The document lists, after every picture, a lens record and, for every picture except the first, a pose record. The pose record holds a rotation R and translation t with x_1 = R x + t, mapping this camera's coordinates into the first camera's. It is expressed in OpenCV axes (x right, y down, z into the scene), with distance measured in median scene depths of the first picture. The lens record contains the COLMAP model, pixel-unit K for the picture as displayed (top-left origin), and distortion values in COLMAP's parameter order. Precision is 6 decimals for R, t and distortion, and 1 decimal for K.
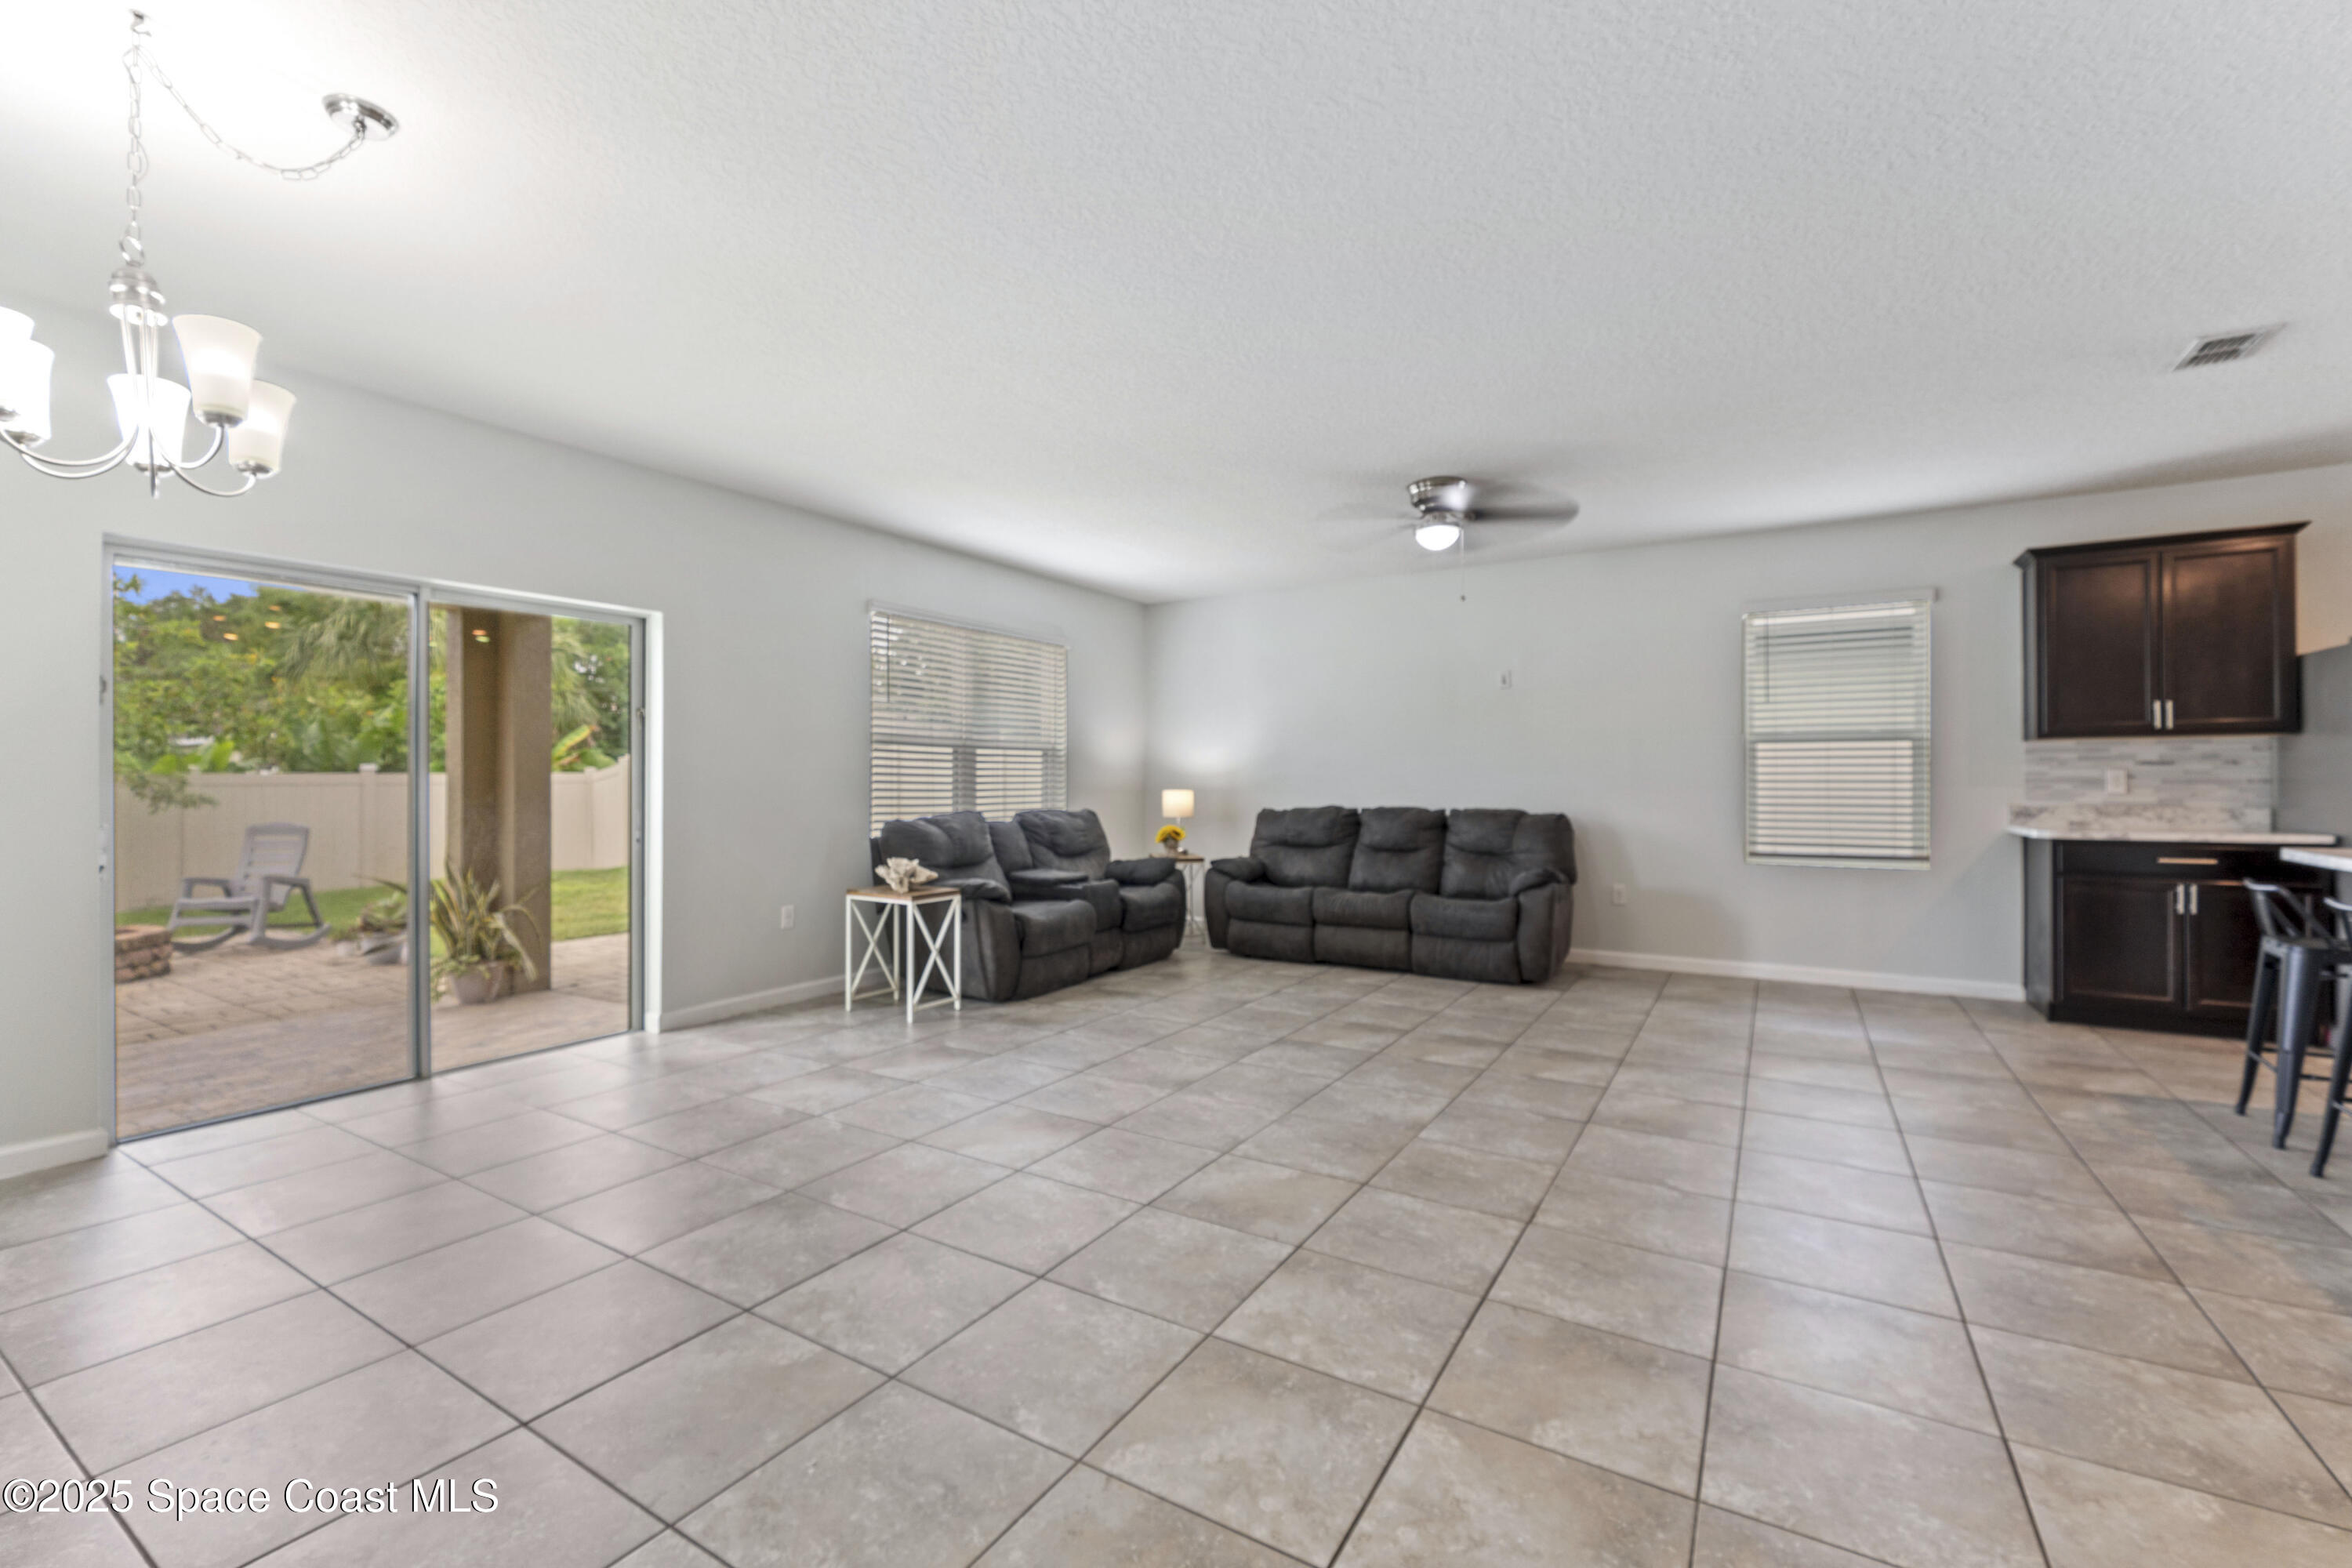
lens RADIAL K [[986.6, 0, 1174.2], [0, 986.6, 776.5], [0, 0, 1]] dist [-0.004875, -0.000218]
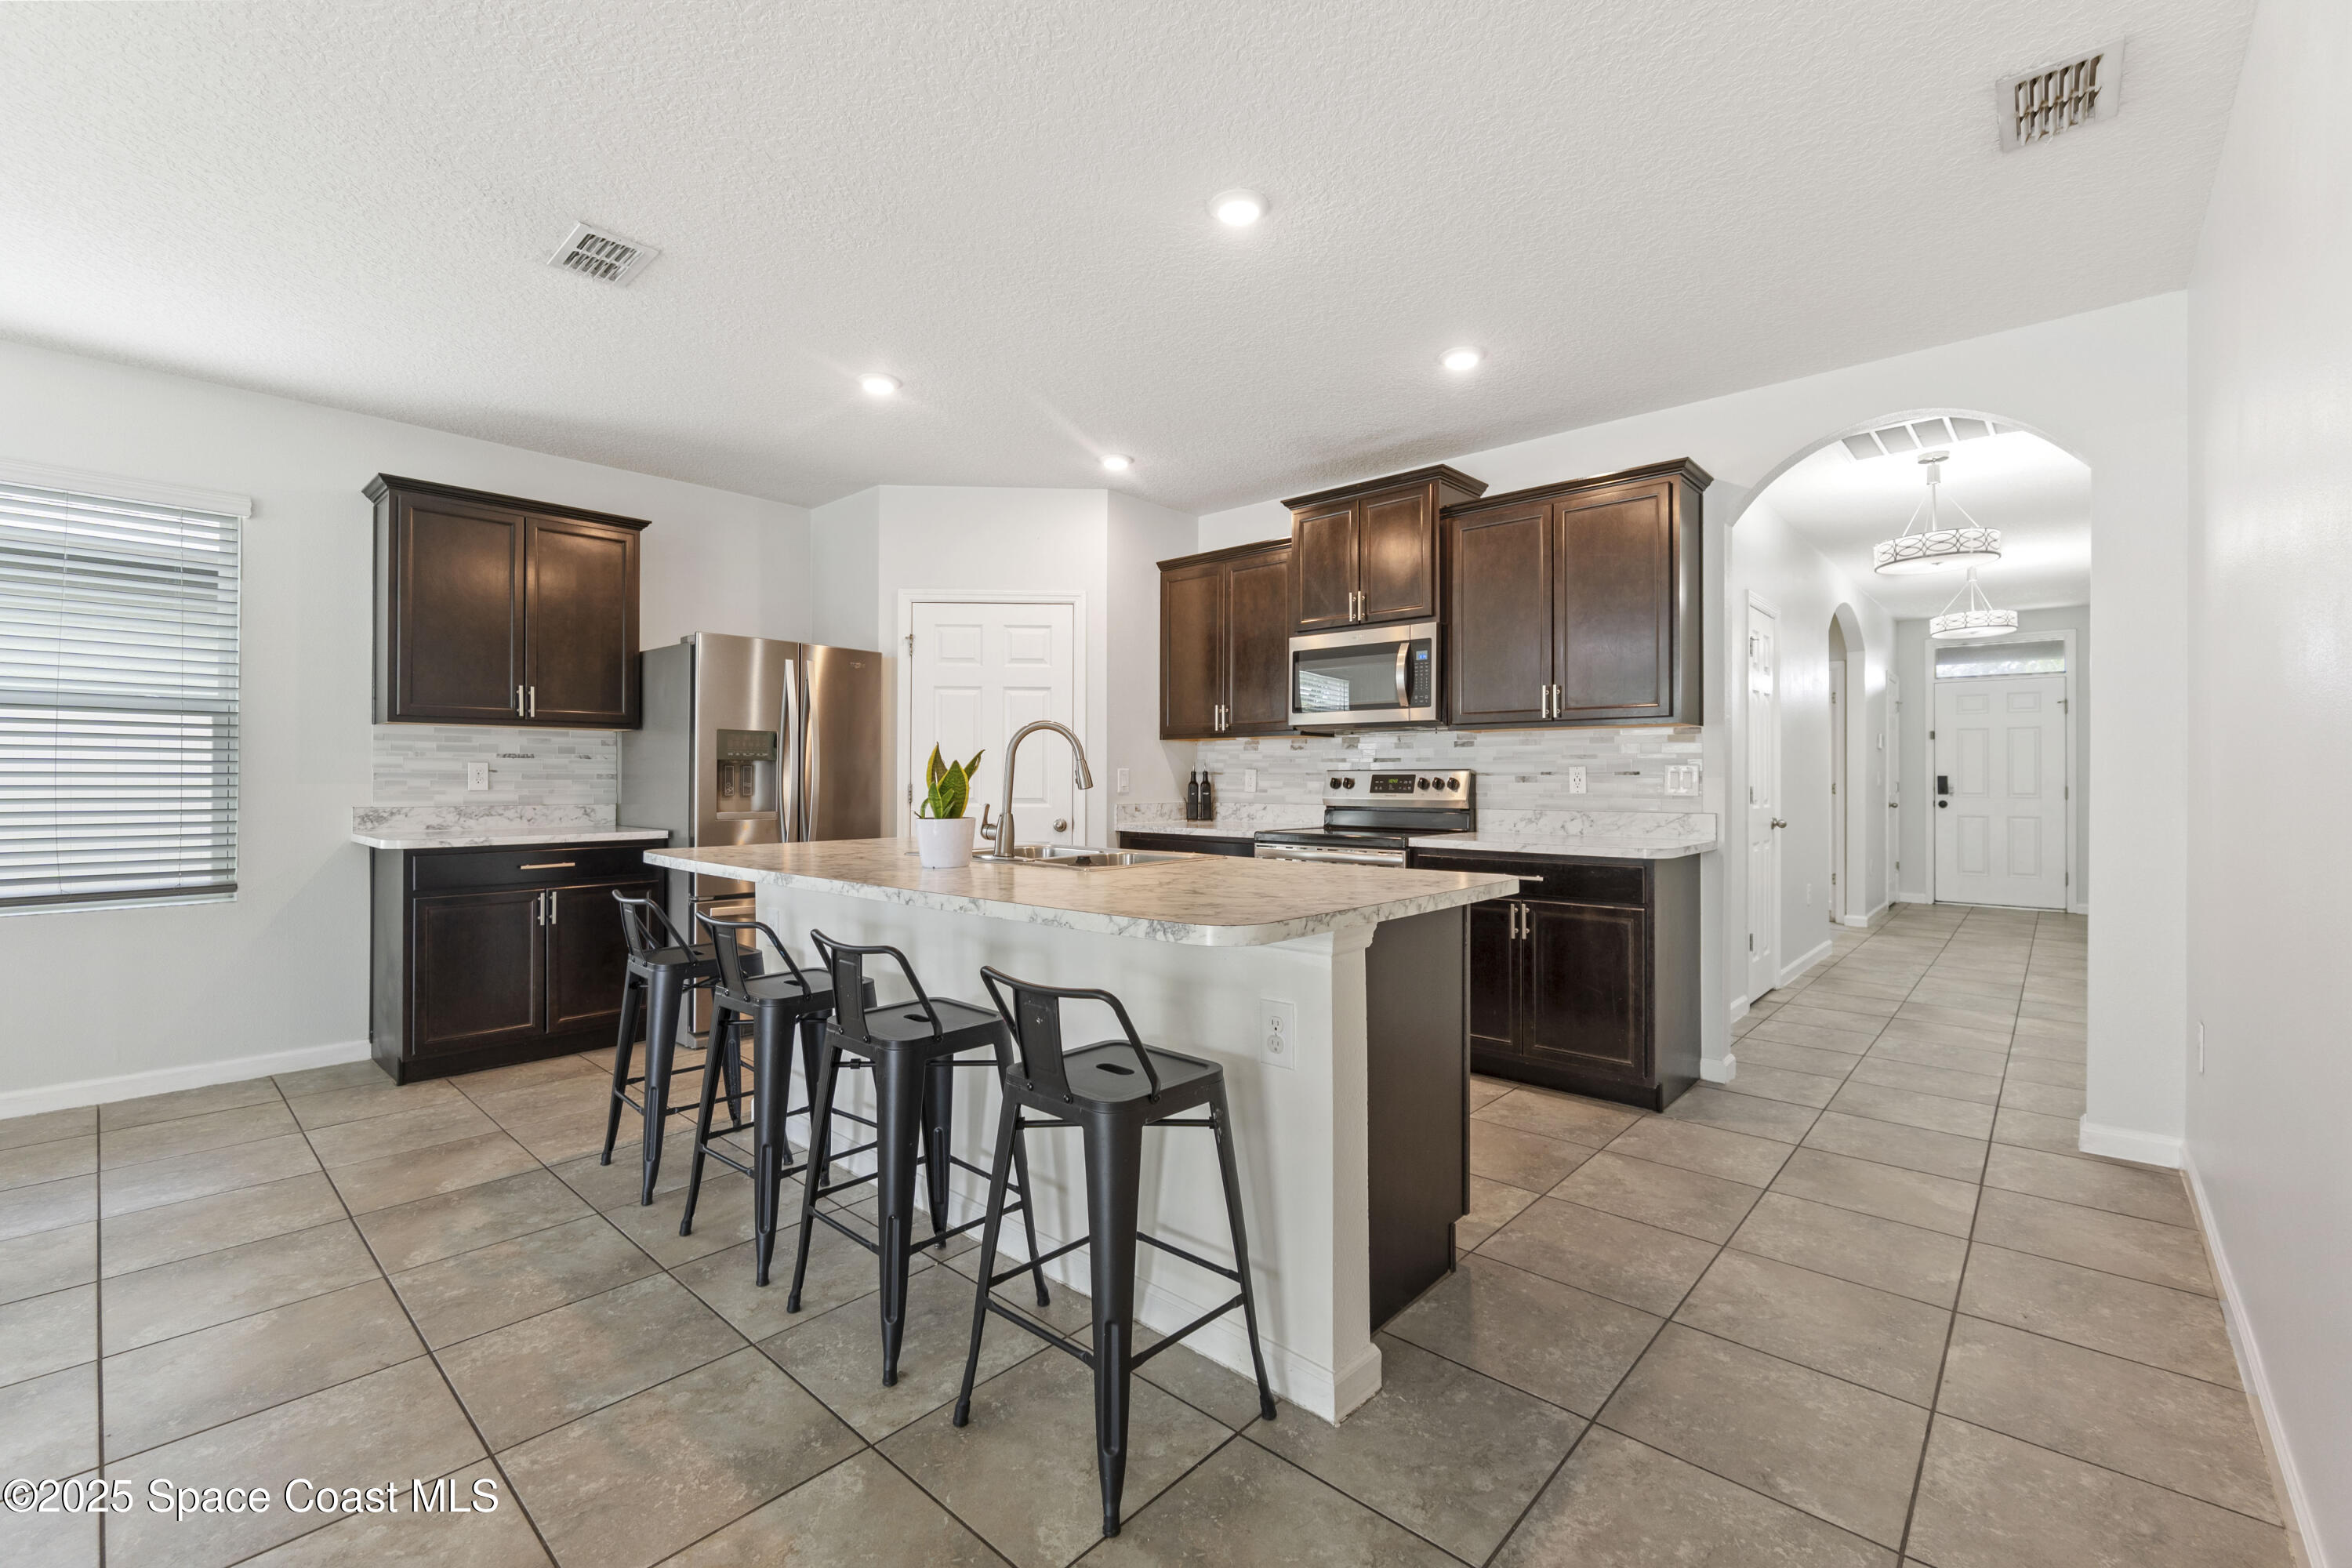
lens RADIAL K [[986.6, 0, 1174.2], [0, 986.6, 776.5], [0, 0, 1]] dist [-0.004875, -0.000218]
pose [[0.185958, 0.004008, 0.982550, 0.244733], [-0.008667, 0.999959, -0.002438, 0.002109], [-0.982519, -0.008063, 0.185985, 0.260587]]
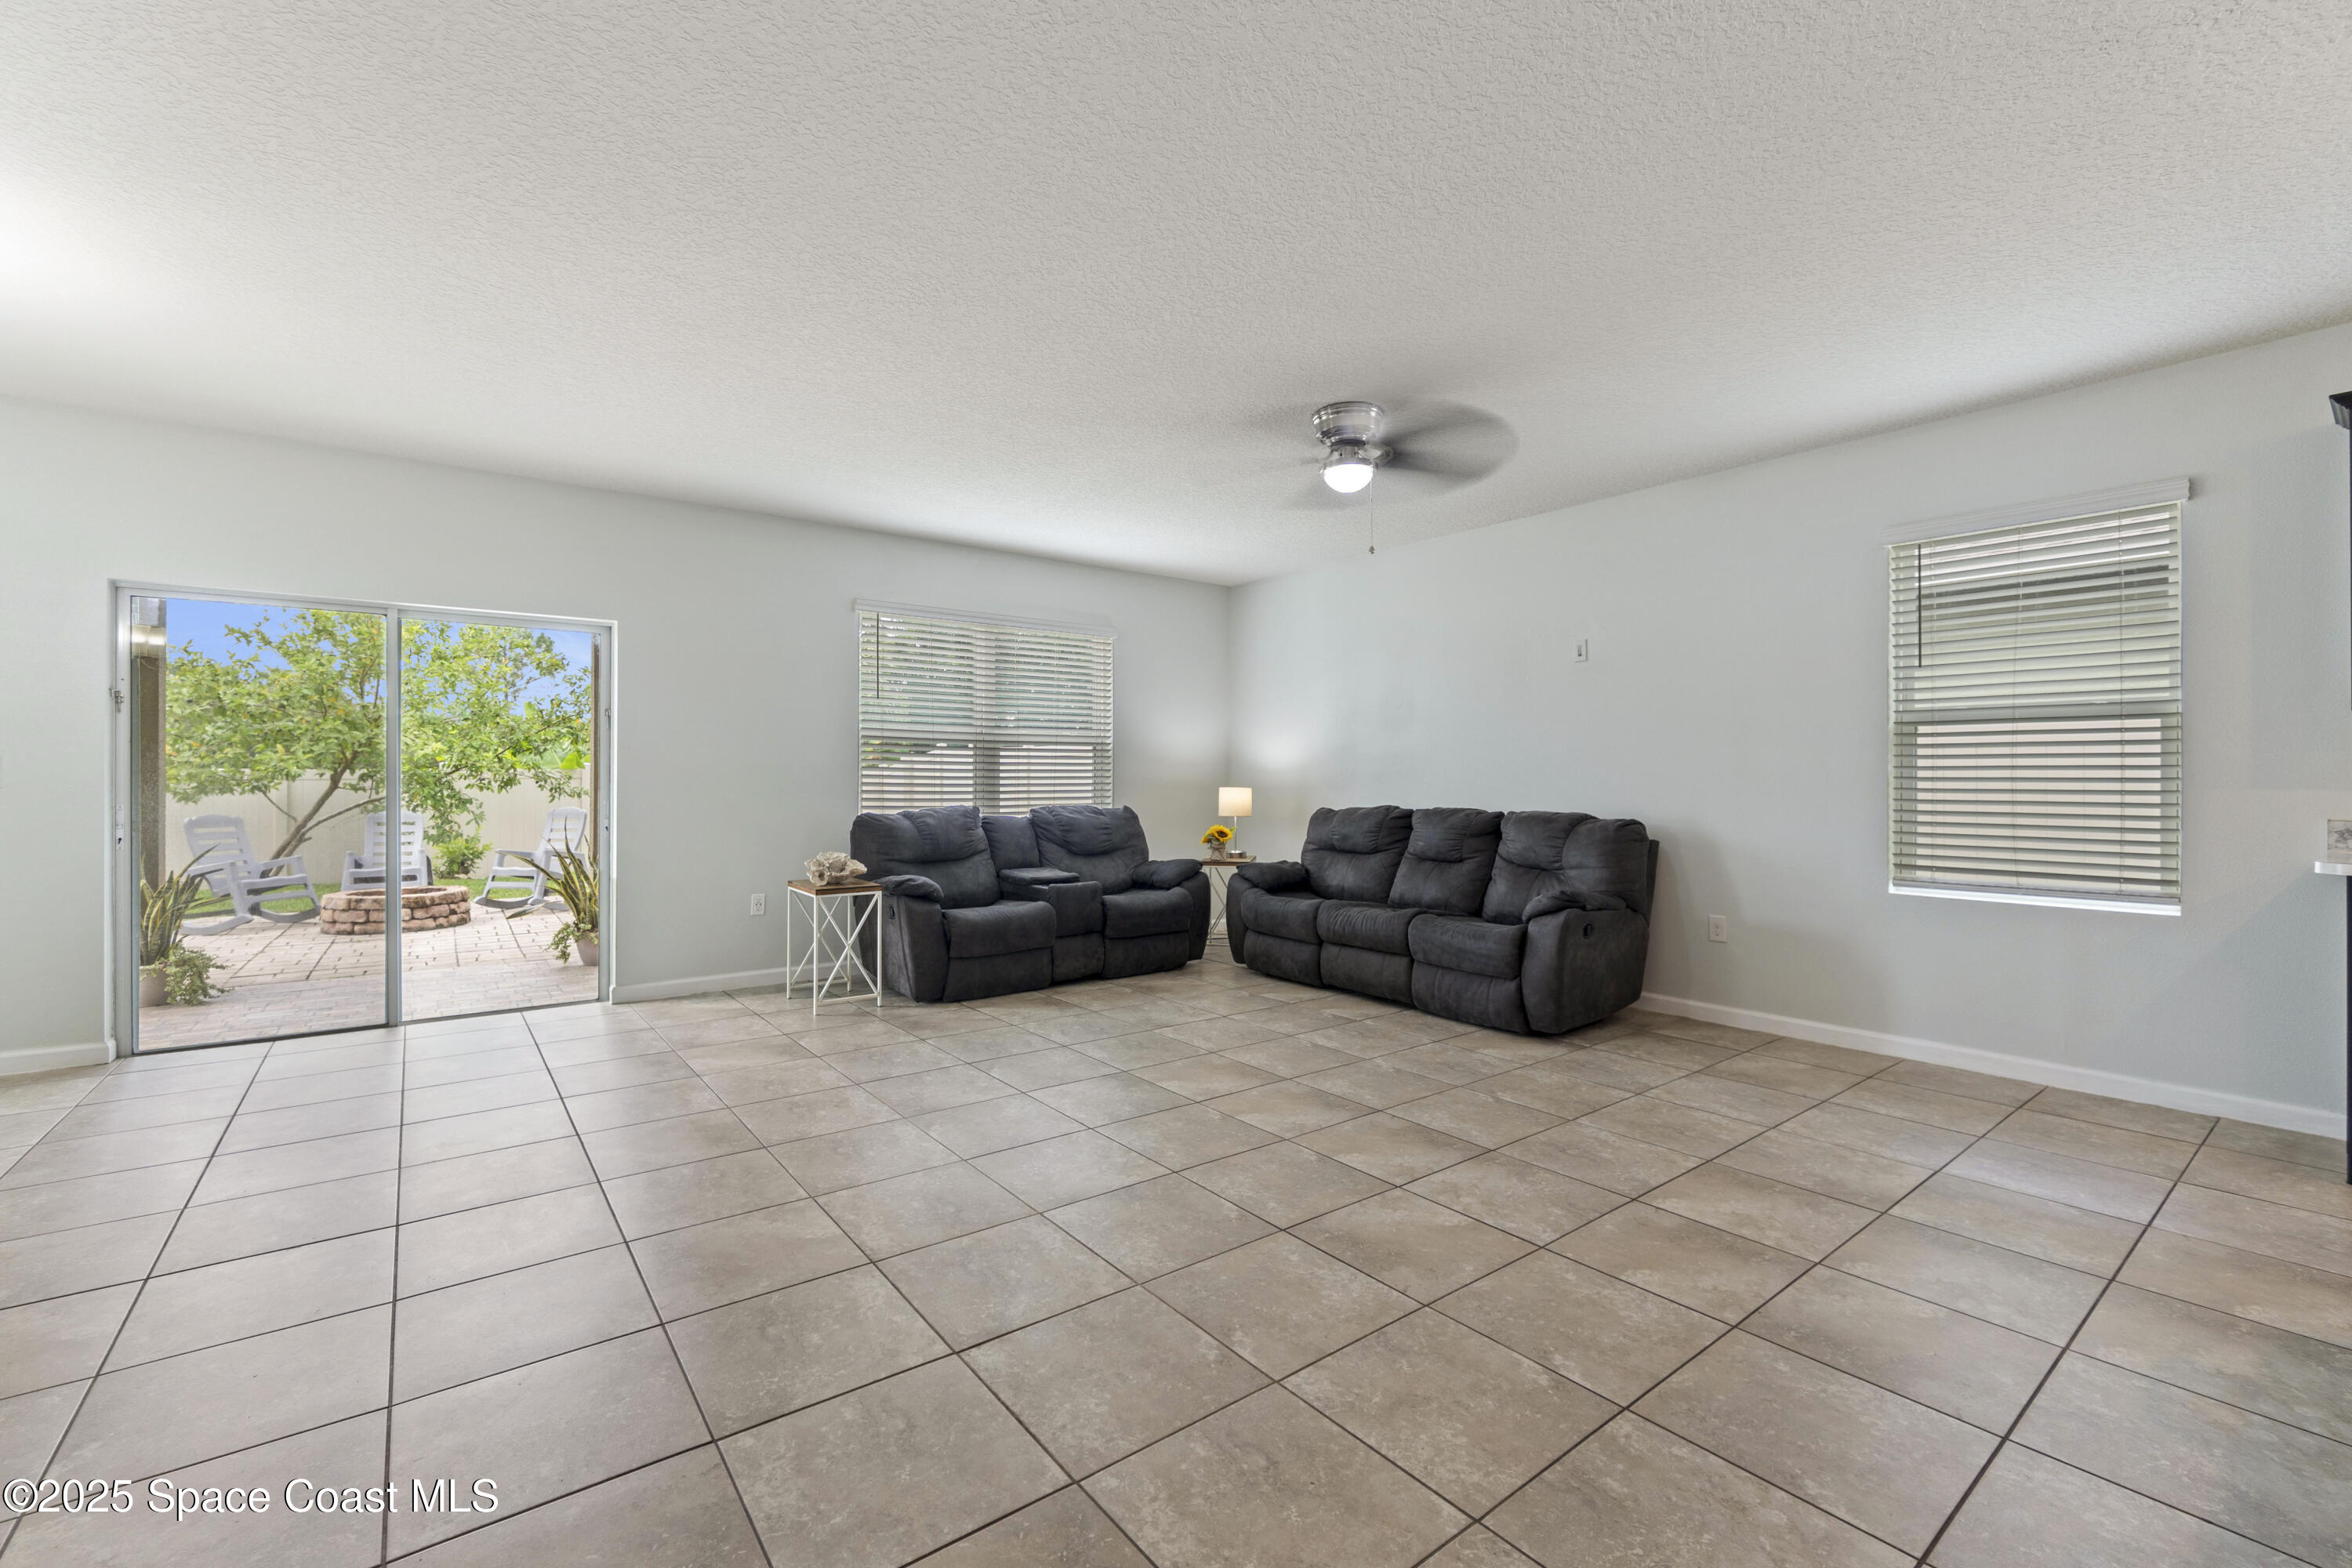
lens RADIAL K [[986.6, 0, 1174.2], [0, 986.6, 776.5], [0, 0, 1]] dist [-0.004875, -0.000218]
pose [[0.934387, 0.002853, -0.356248, 0.442151], [-0.001601, 0.999991, 0.003811, 0.001366], [0.356256, -0.002990, 0.934384, 0.194981]]
